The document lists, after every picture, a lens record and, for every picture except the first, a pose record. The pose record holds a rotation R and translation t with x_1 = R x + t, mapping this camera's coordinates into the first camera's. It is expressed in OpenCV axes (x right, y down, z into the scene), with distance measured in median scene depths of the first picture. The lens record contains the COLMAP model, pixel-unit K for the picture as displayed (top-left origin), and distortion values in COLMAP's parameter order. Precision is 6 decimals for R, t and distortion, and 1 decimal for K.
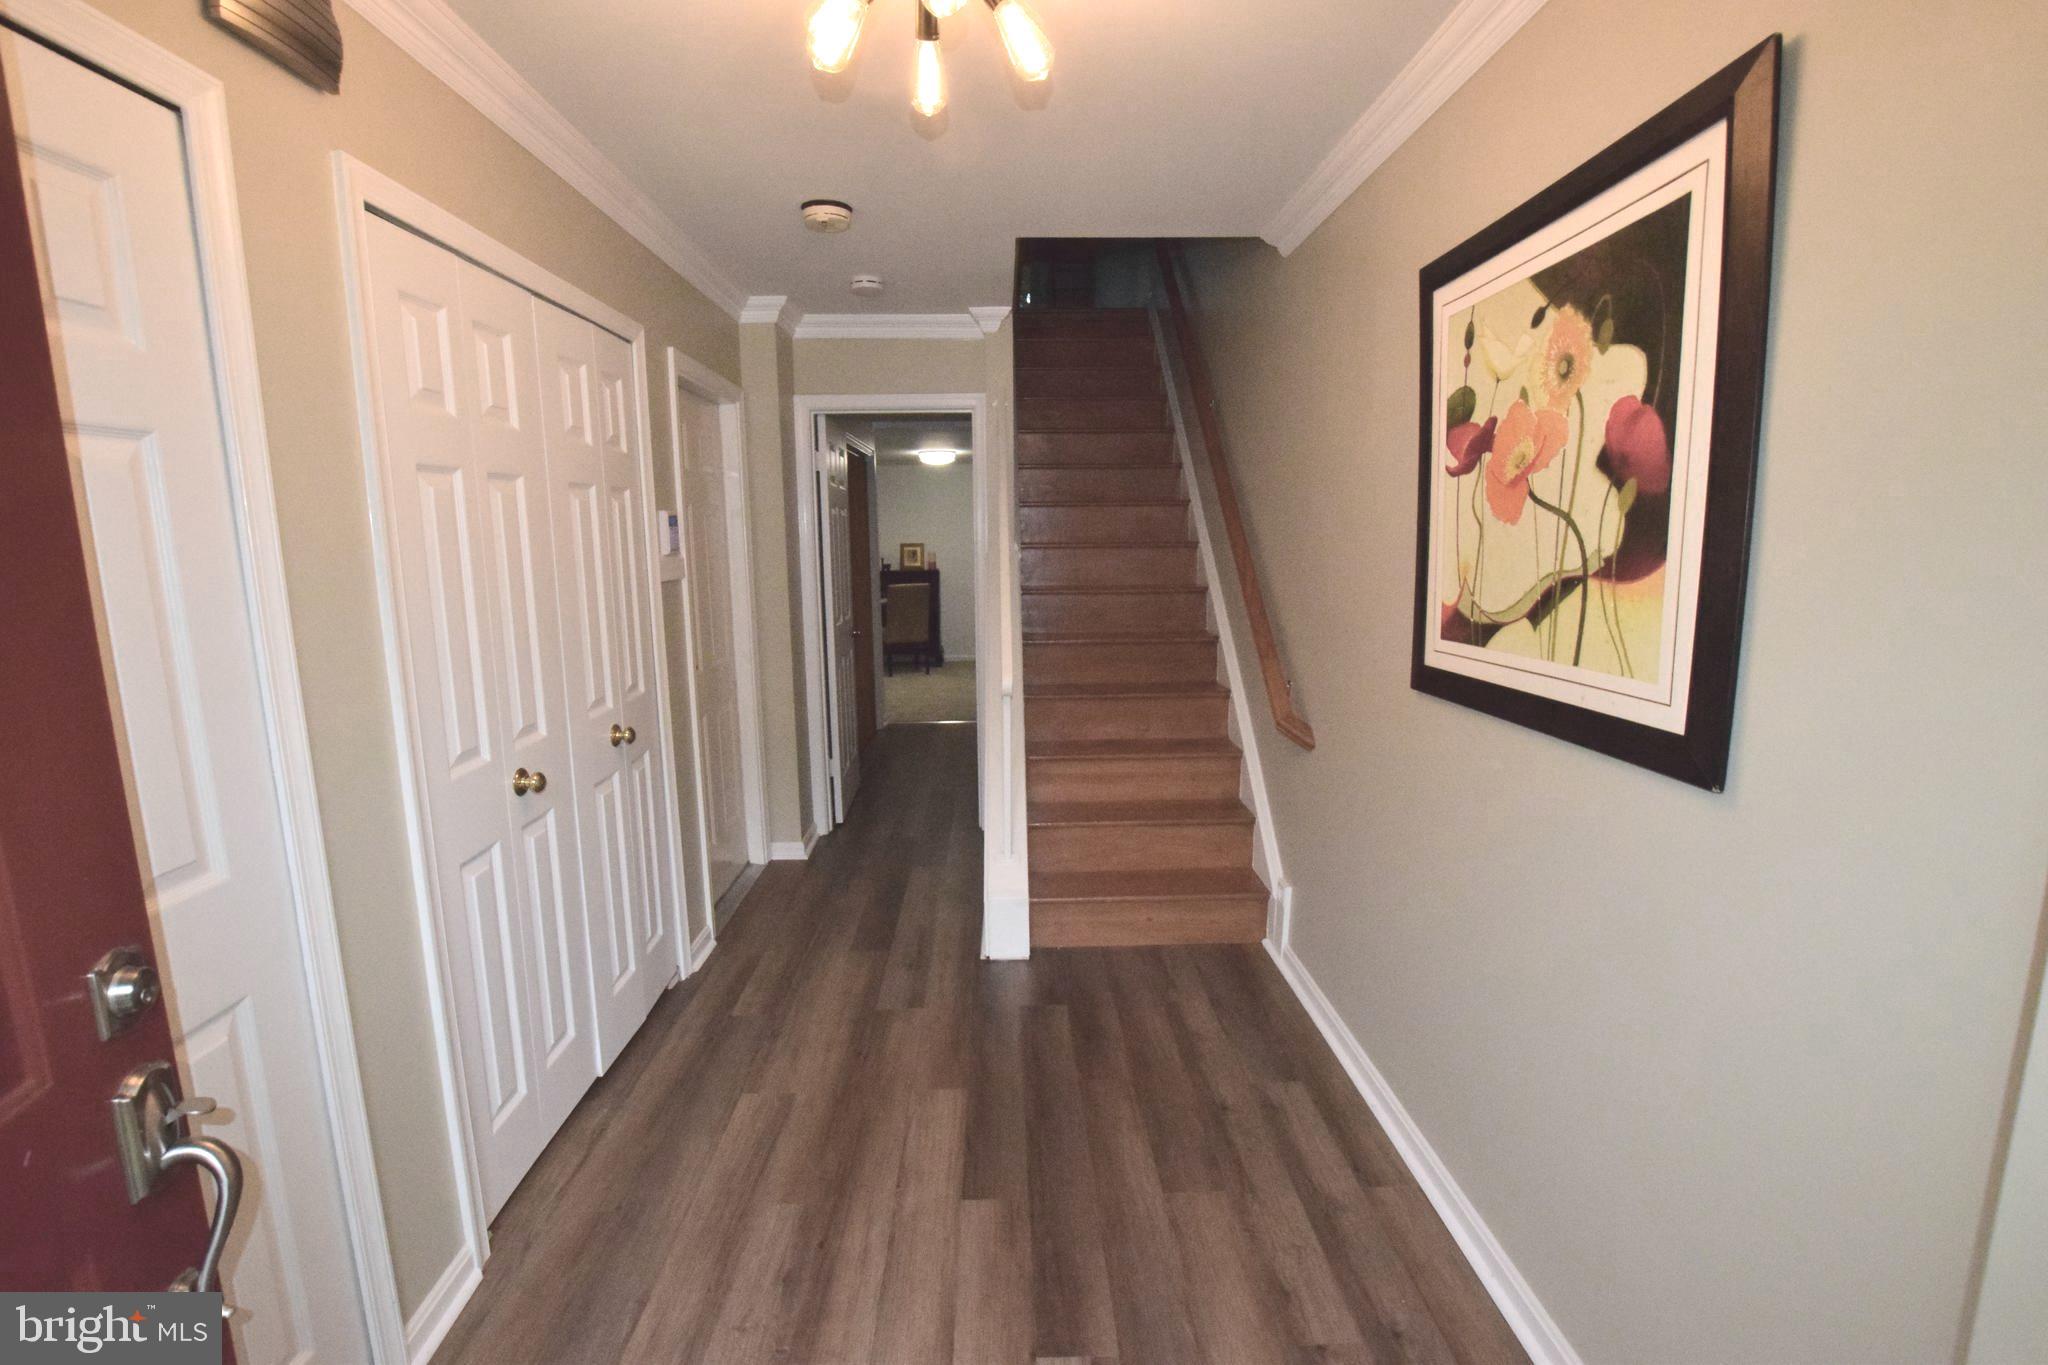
lens RADIAL K [[903.7, 0, 1021.6], [0, 903.7, 679.2], [0, 0, 1]] dist [-0.027750, 0.000284]
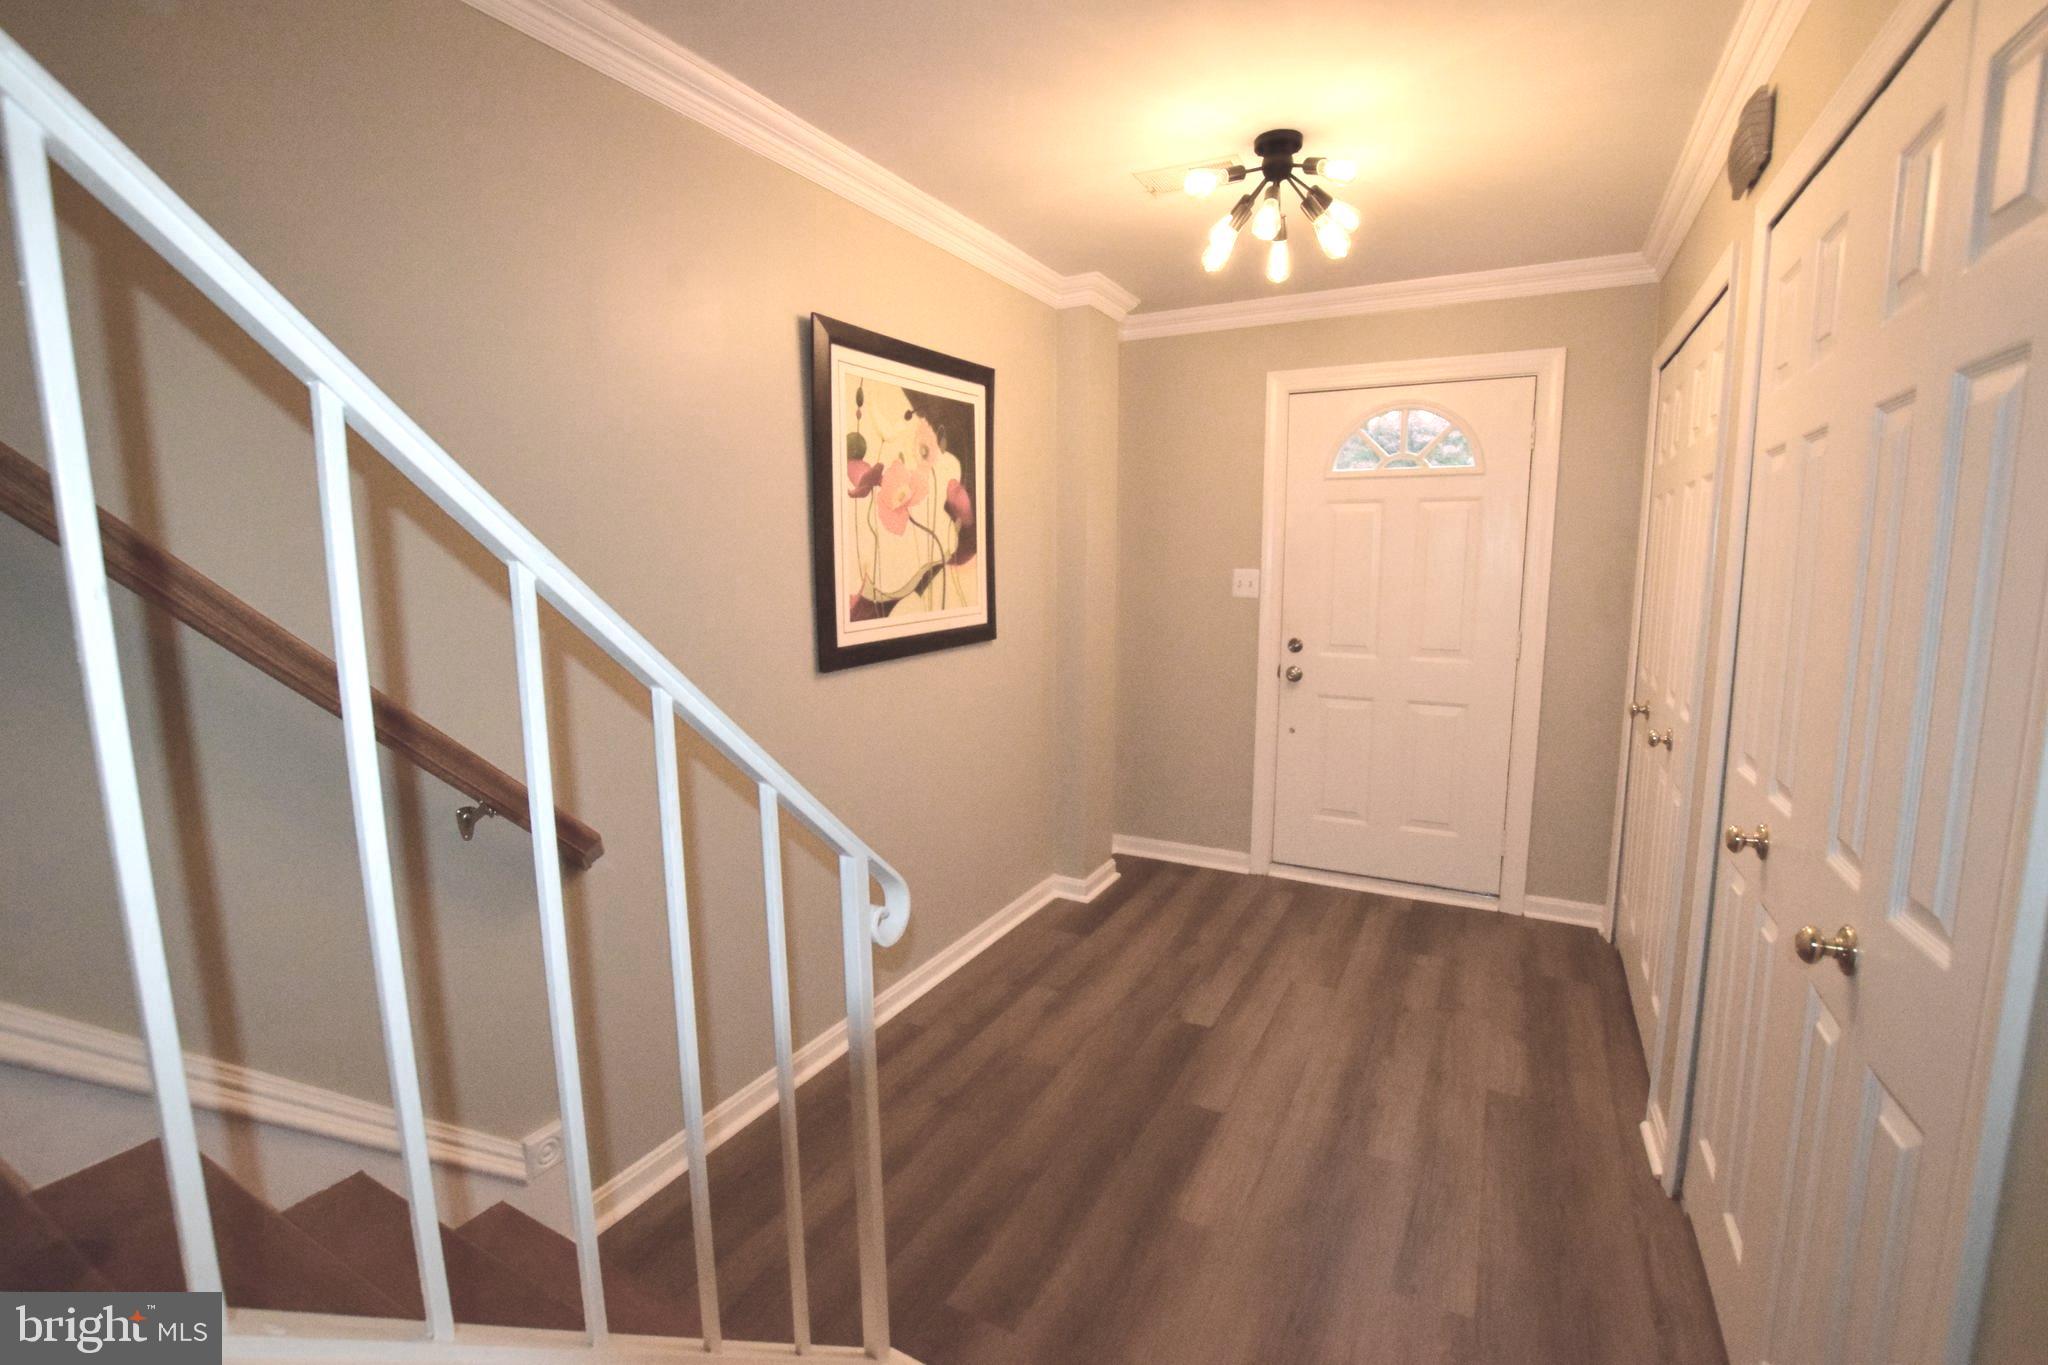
lens RADIAL K [[903.7, 0, 1021.6], [0, 903.7, 679.2], [0, 0, 1]] dist [-0.027750, 0.000284]
pose [[-0.868684, -0.053273, 0.492493, -0.473842], [0.091178, 0.960019, 0.264669, -0.348784], [-0.486902, 0.274819, -0.829096, 2.404610]]
